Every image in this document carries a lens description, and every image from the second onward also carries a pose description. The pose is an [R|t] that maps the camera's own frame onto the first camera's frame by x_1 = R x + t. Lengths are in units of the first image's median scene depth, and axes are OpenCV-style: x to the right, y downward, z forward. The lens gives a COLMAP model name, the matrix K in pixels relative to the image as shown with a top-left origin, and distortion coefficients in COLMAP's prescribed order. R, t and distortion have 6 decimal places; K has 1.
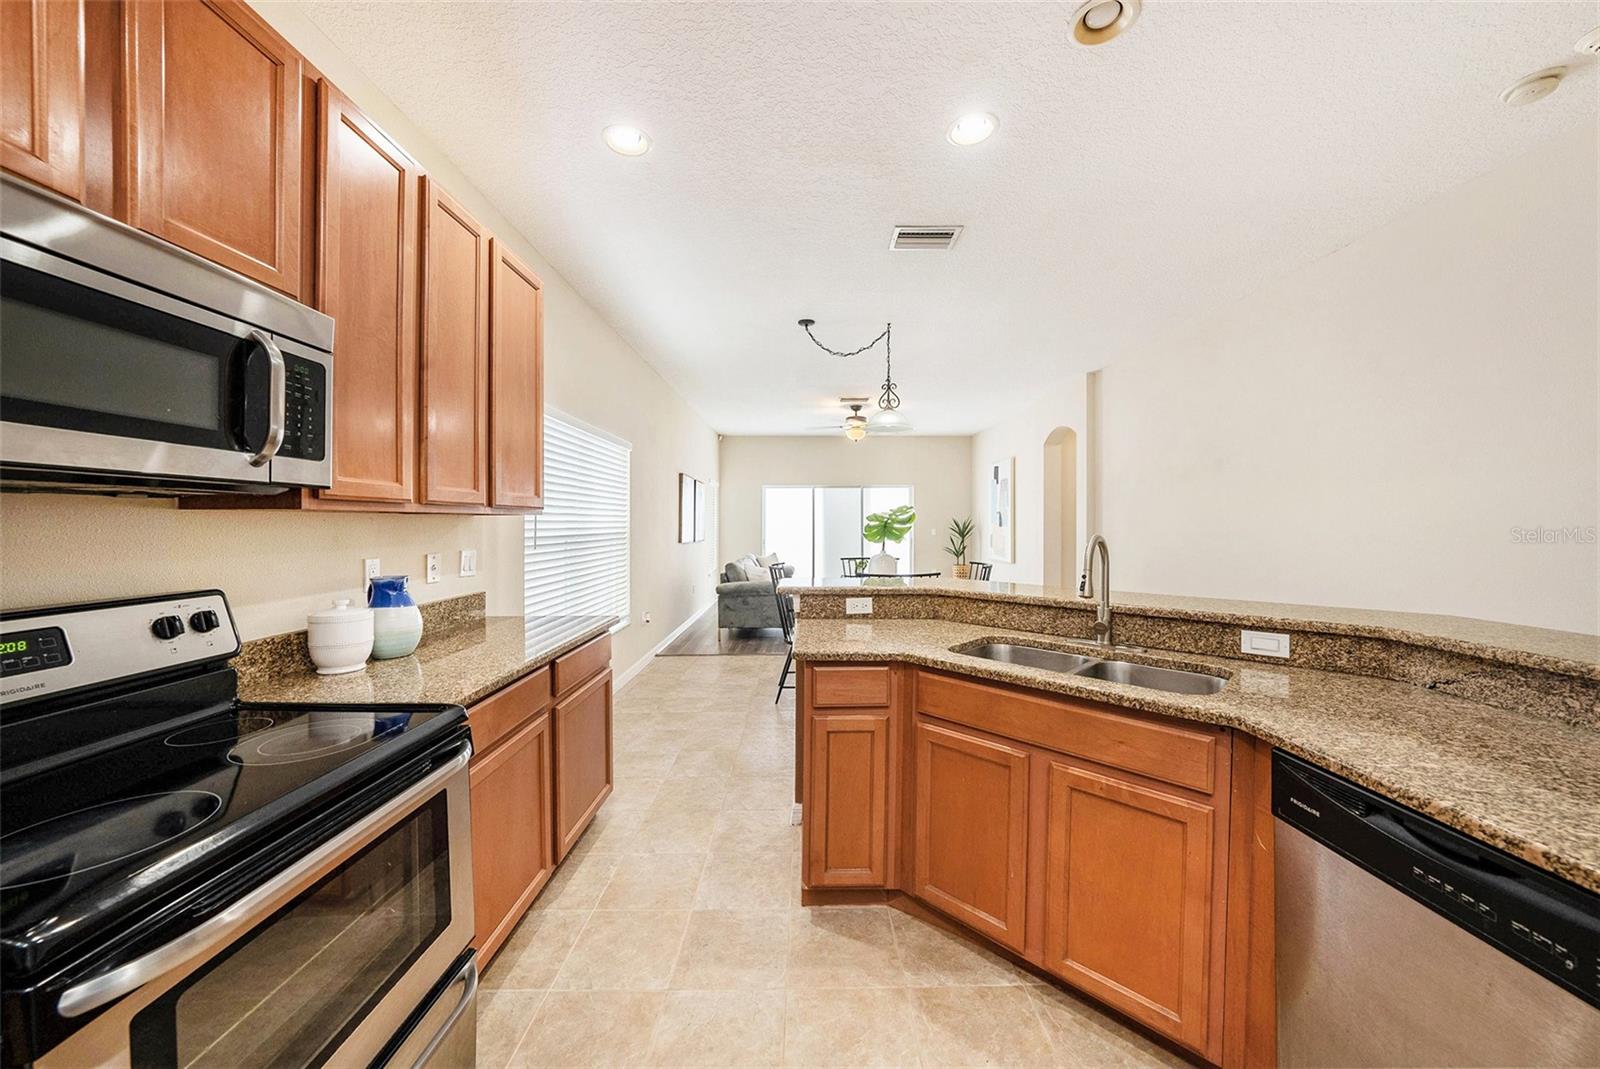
lens RADIAL K [[558.0, 0, 806.4], [0, 558.0, 531.3], [0, 0, 1]] dist [-0.032485, 0.006365]
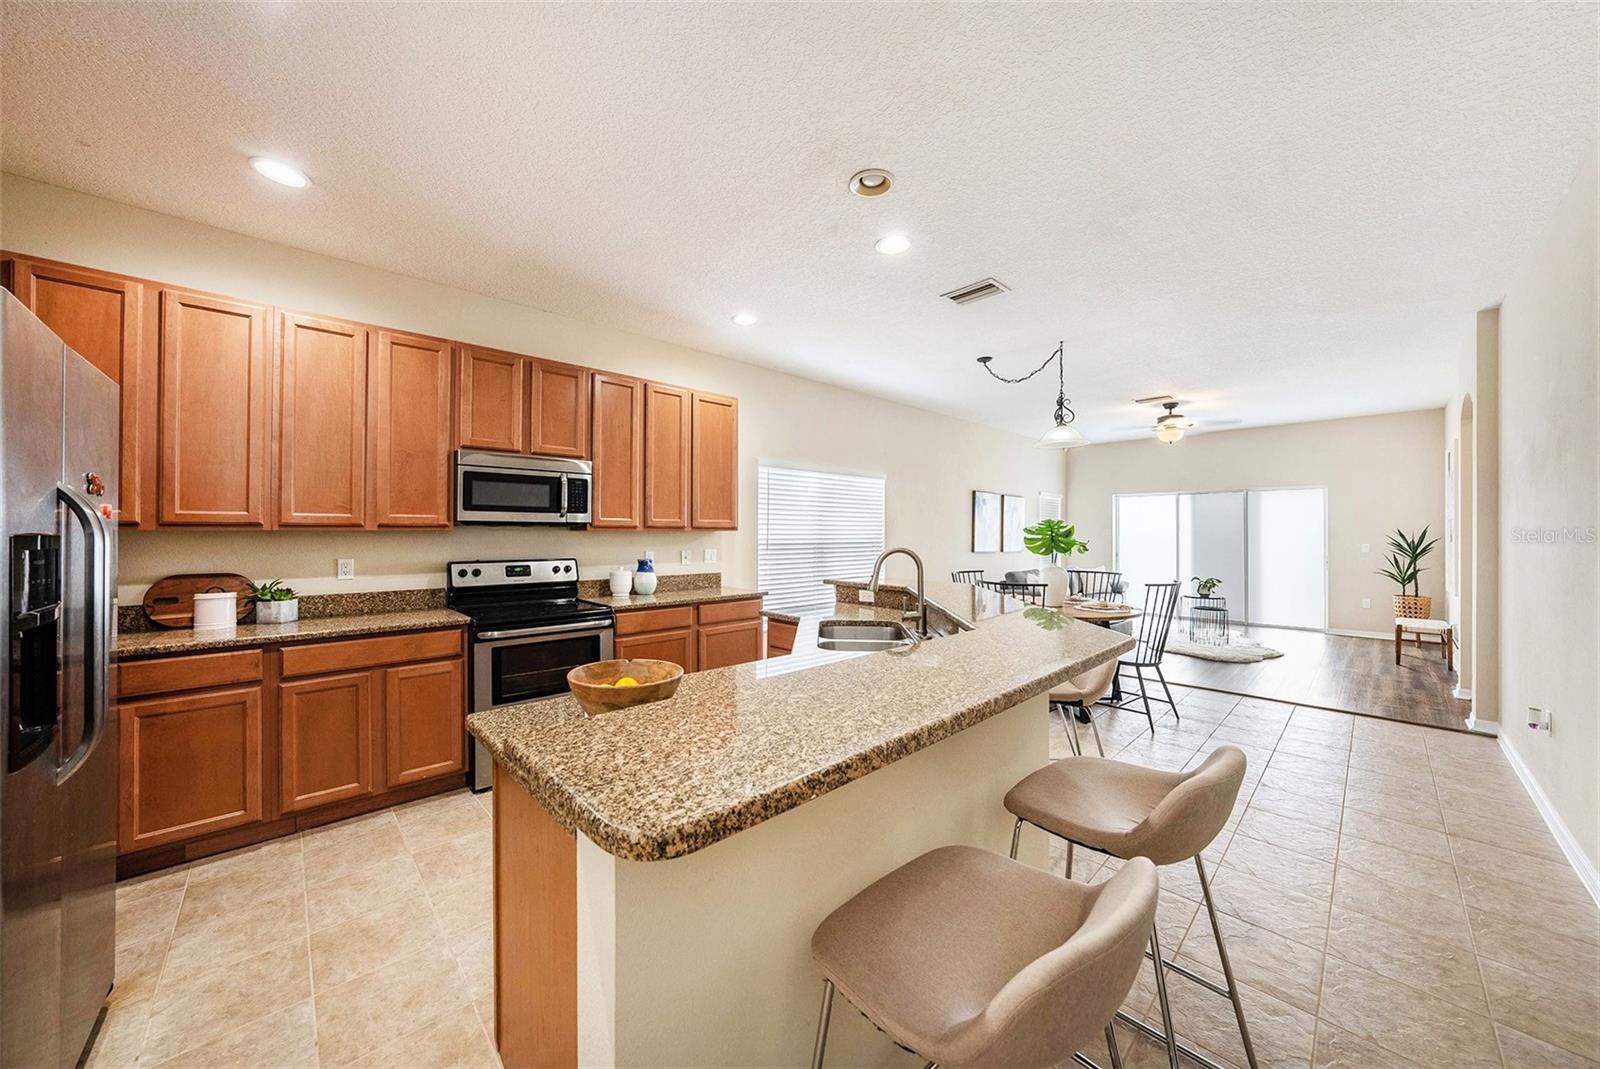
lens RADIAL K [[557.2, 0, 798.8], [0, 557.2, 532.2], [0, 0, 1]] dist [-0.030739, 0.006116]
pose [[0.682361, 0.000274, -0.731015, 0.995040], [-0.012839, 0.999850, -0.011610, -0.007447], [0.730902, 0.017308, 0.682263, -0.075586]]
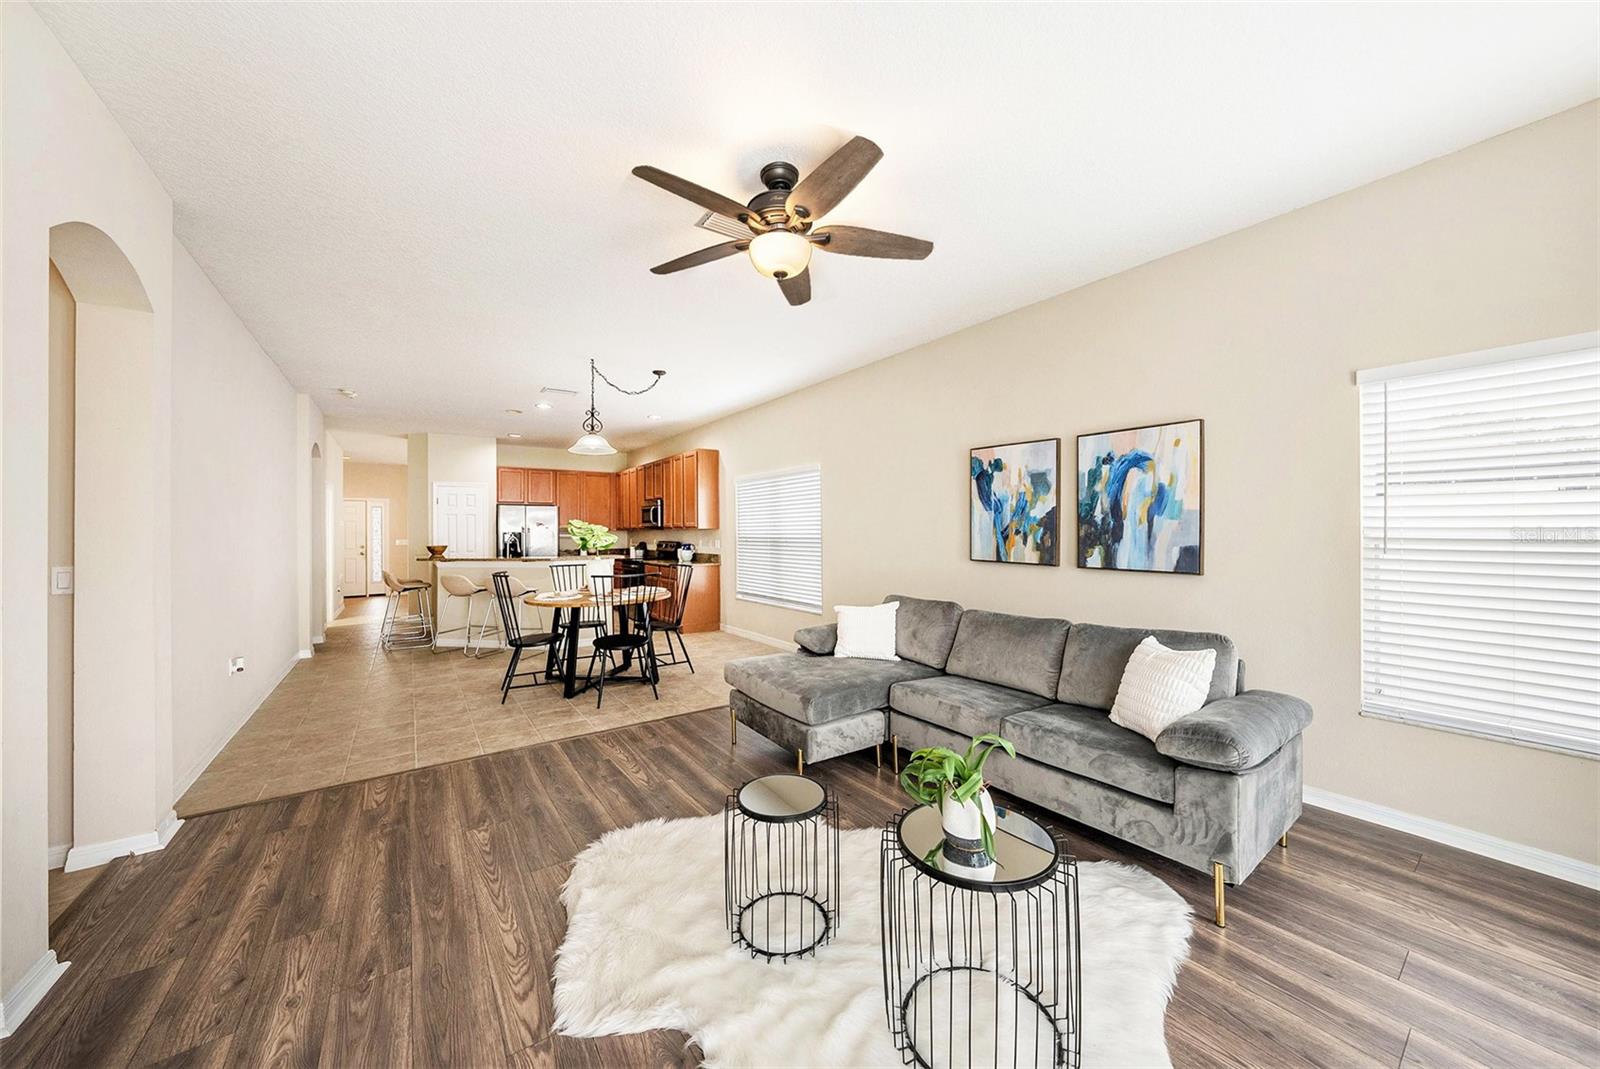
lens RADIAL K [[557.2, 0, 798.8], [0, 557.2, 532.2], [0, 0, 1]] dist [-0.030739, 0.006116]
pose [[-0.821734, 0.008656, -0.569806, 0.807899], [-0.000221, 0.999880, 0.015509, -0.060885], [0.569872, 0.012870, -0.821633, 3.886022]]
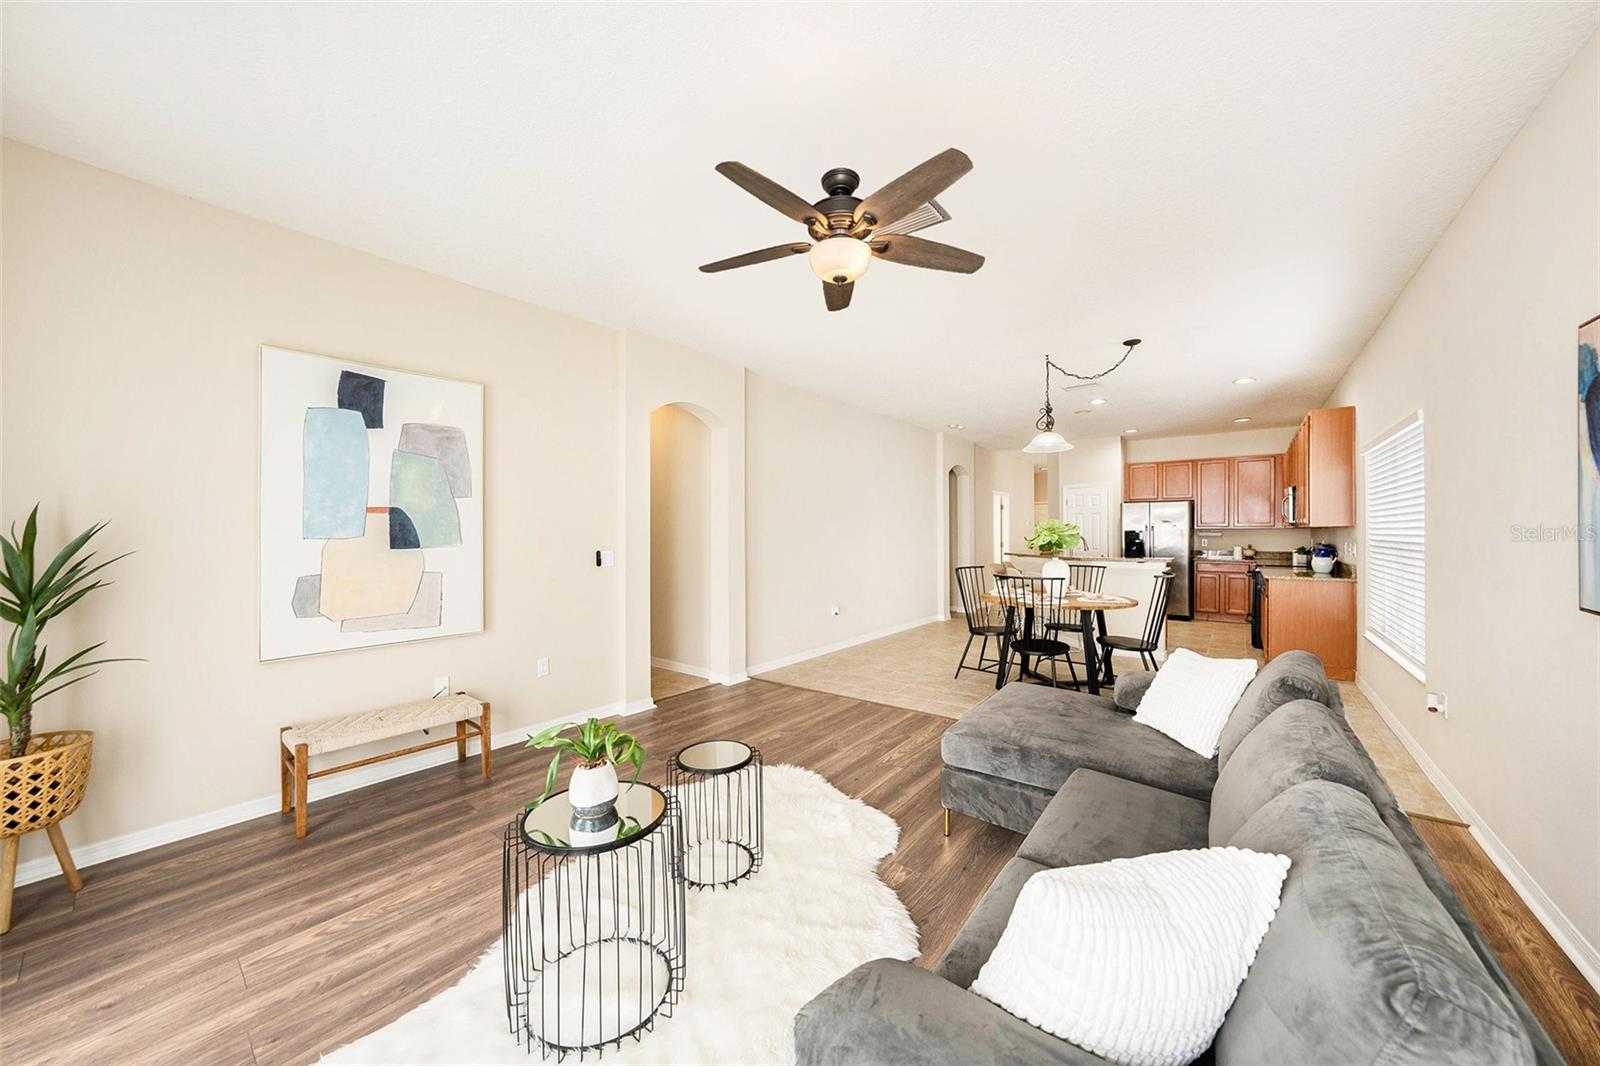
lens RADIAL K [[558.0, 0, 806.4], [0, 558.0, 529.8], [0, 0, 1]] dist [-0.032485, 0.006365]
pose [[-0.782804, 0.007658, 0.622222, -0.287874], [0.015635, 0.999851, 0.007364, -0.065231], [-0.622072, 0.015493, -0.782806, 3.872212]]
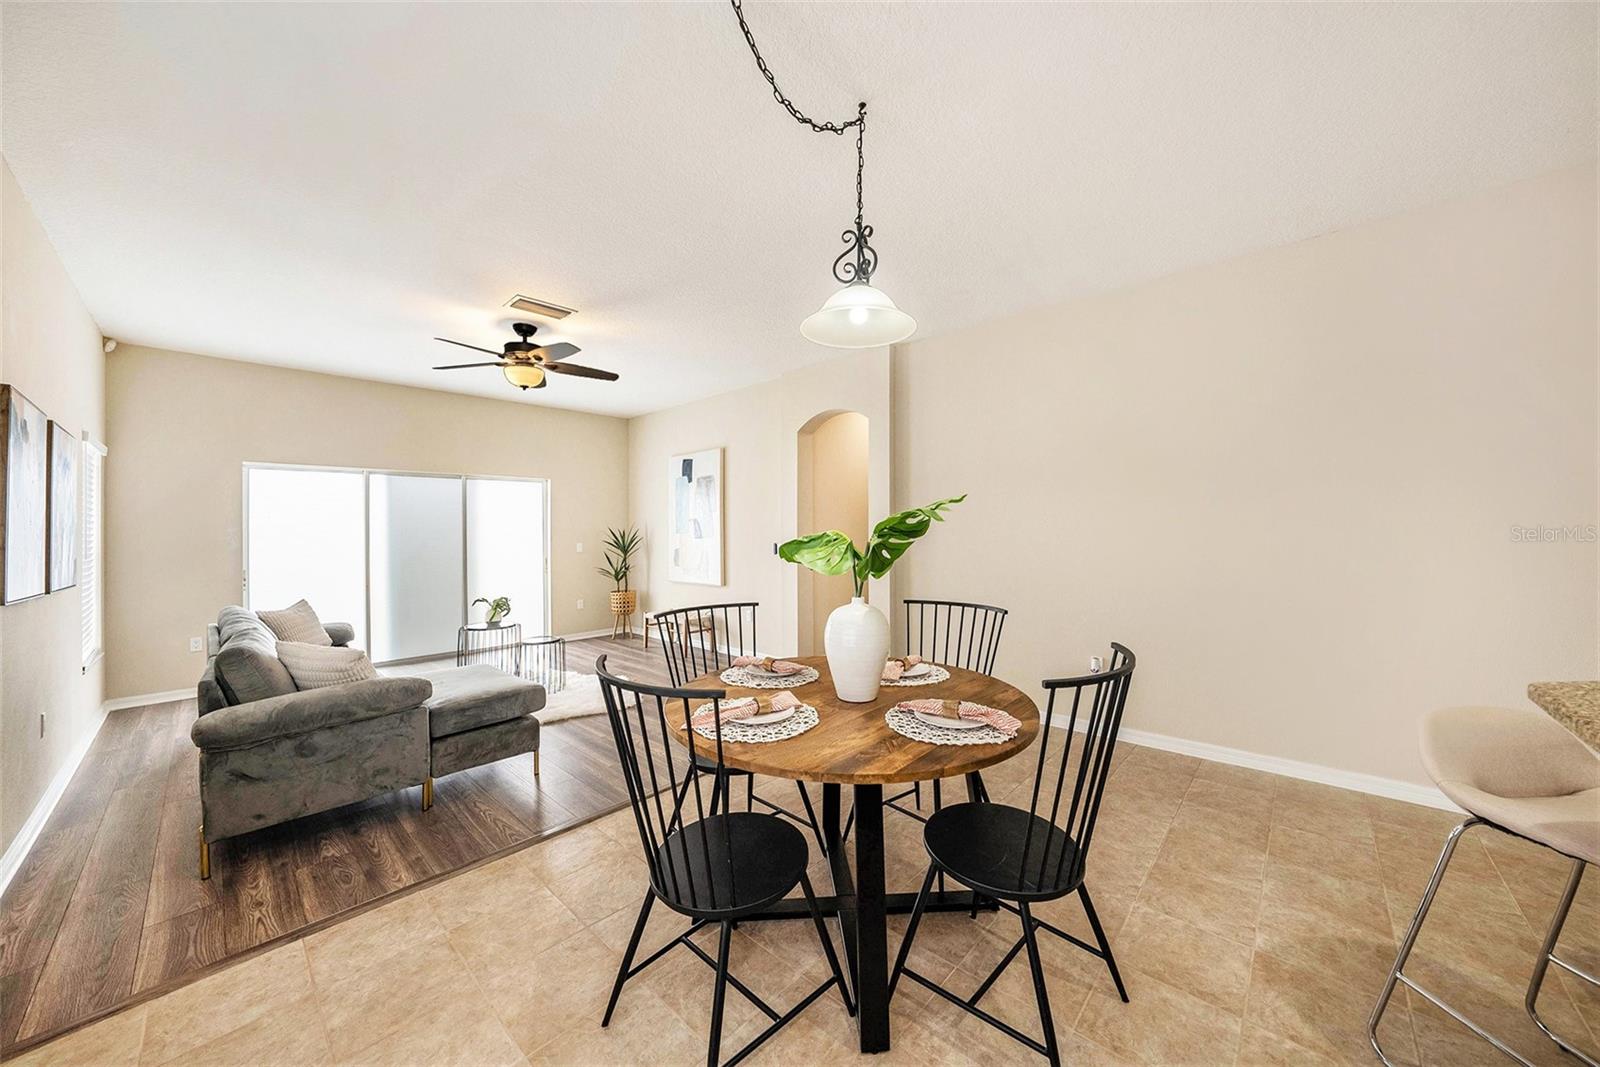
lens RADIAL K [[558.0, 0, 806.4], [0, 558.0, 530.3], [0, 0, 1]] dist [-0.032485, 0.006365]
pose [[0.672386, -0.008203, 0.740155, -0.400763], [0.024429, 0.999640, -0.011113, -0.023788], [-0.739797, 0.025553, 0.672345, 1.302049]]
